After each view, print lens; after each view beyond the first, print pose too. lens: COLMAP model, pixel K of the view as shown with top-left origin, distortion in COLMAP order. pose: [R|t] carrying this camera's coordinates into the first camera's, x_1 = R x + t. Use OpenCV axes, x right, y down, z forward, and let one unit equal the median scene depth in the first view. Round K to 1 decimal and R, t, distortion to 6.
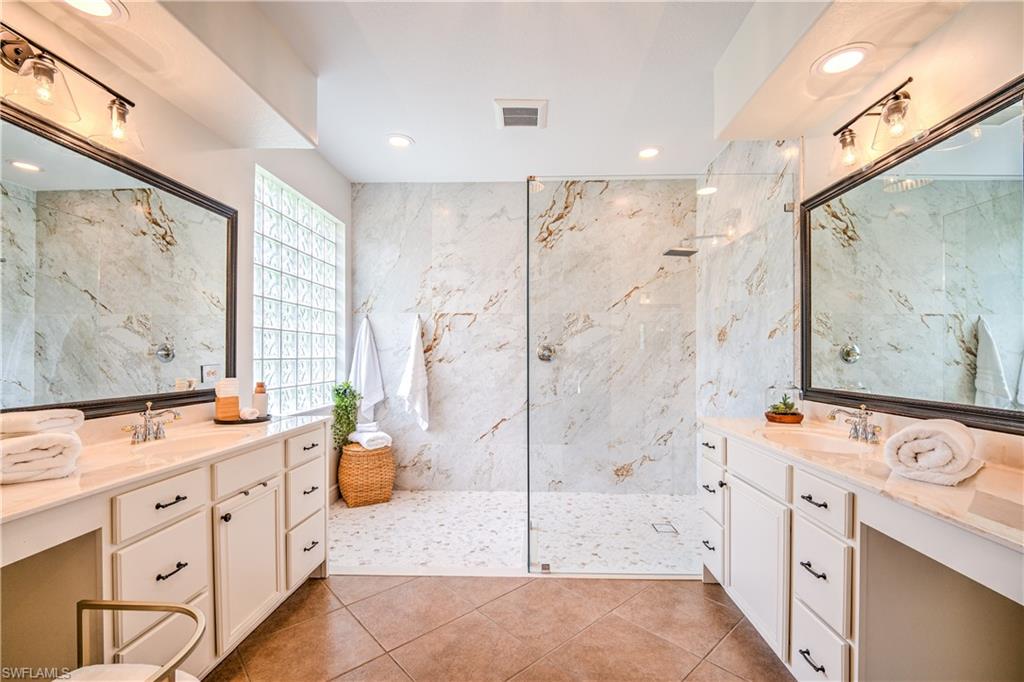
lens RADIAL K [[430.3, 0, 518.5], [0, 430.3, 348.5], [0, 0, 1]] dist [0.004979, -0.006486]
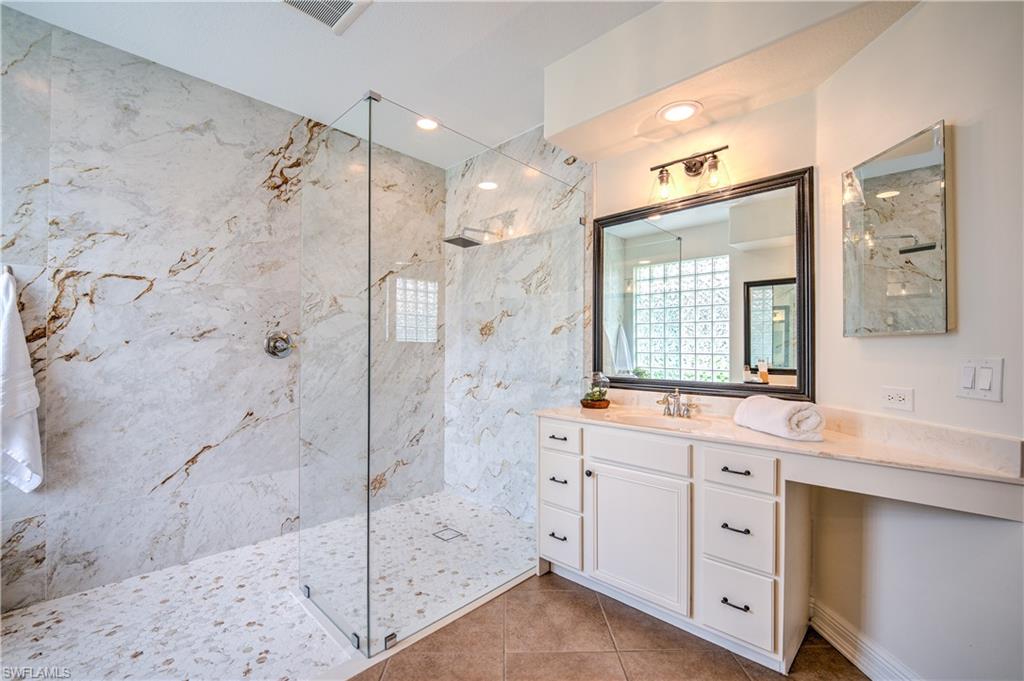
lens RADIAL K [[426.7, 0, 517.8], [0, 426.7, 346.3], [0, 0, 1]] dist [-0.000732, -0.007151]
pose [[0.666461, 0.007796, 0.745499, -0.205148], [-0.015637, 0.999872, 0.003523, 0.003648], [-0.745376, -0.014005, 0.666497, 0.225715]]
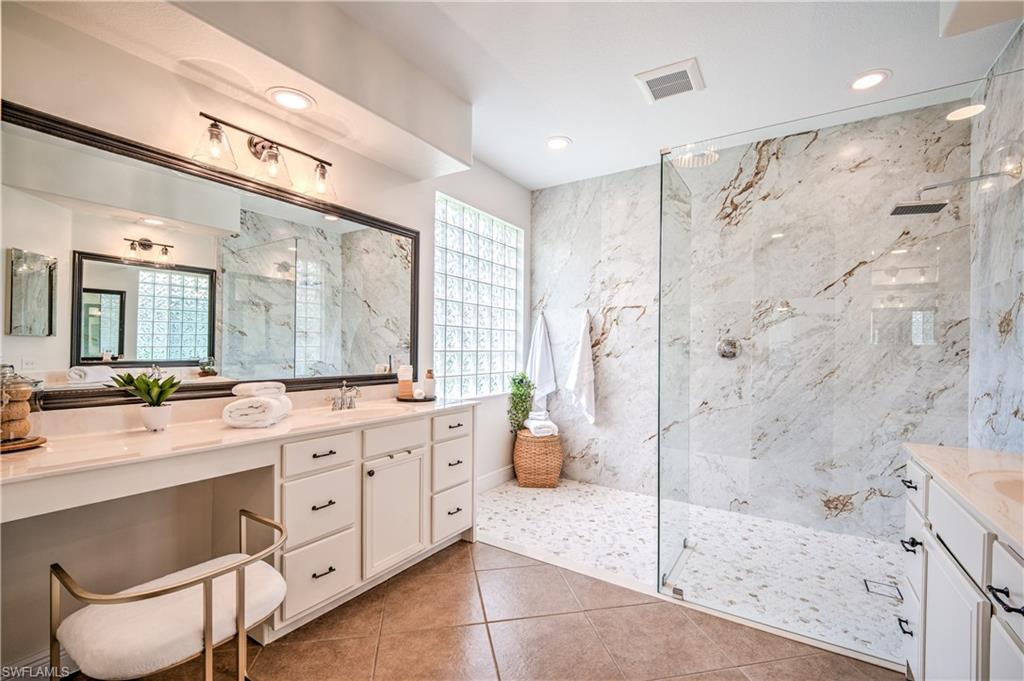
lens RADIAL K [[426.7, 0, 512.0], [0, 426.7, 345.2], [0, 0, 1]] dist [-0.000732, -0.007151]
pose [[0.857837, 0.006714, -0.513878, 0.133418], [-0.004331, 0.999974, 0.005836, 0.000423], [0.513904, -0.002781, 0.857843, 0.050775]]
